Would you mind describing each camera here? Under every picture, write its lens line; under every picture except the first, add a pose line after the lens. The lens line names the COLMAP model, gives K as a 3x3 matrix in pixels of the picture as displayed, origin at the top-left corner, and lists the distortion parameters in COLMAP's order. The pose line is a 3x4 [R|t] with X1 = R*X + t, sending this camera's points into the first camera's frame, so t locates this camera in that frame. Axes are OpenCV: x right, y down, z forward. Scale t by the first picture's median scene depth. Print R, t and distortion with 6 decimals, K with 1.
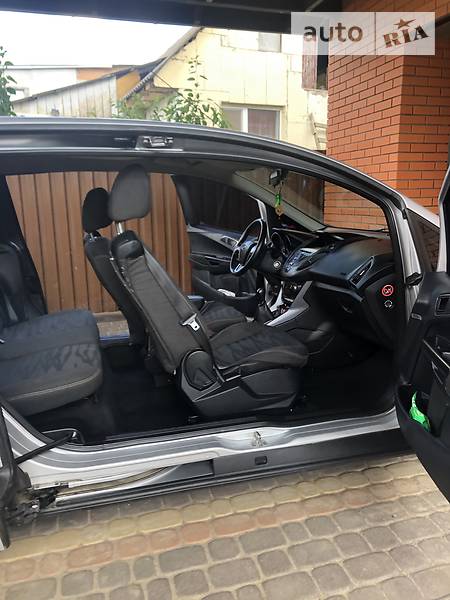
lens RADIAL K [[488.1, 0, 225.0], [0, 488.1, 300.0], [0, 0, 1]] dist [0.004044, 0.001501]
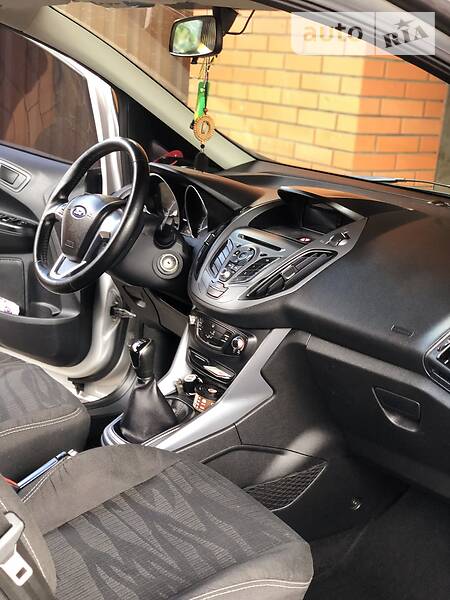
lens RADIAL K [[893.2, 0, 225.0], [0, 893.2, 300.0], [0, 0, 1]] dist [0.032166, 0.029743]
pose [[0.944758, 0.004849, 0.327731, -0.086122], [-0.027104, 0.997622, 0.063373, -0.098812], [-0.326645, -0.068755, 0.942643, 0.361992]]
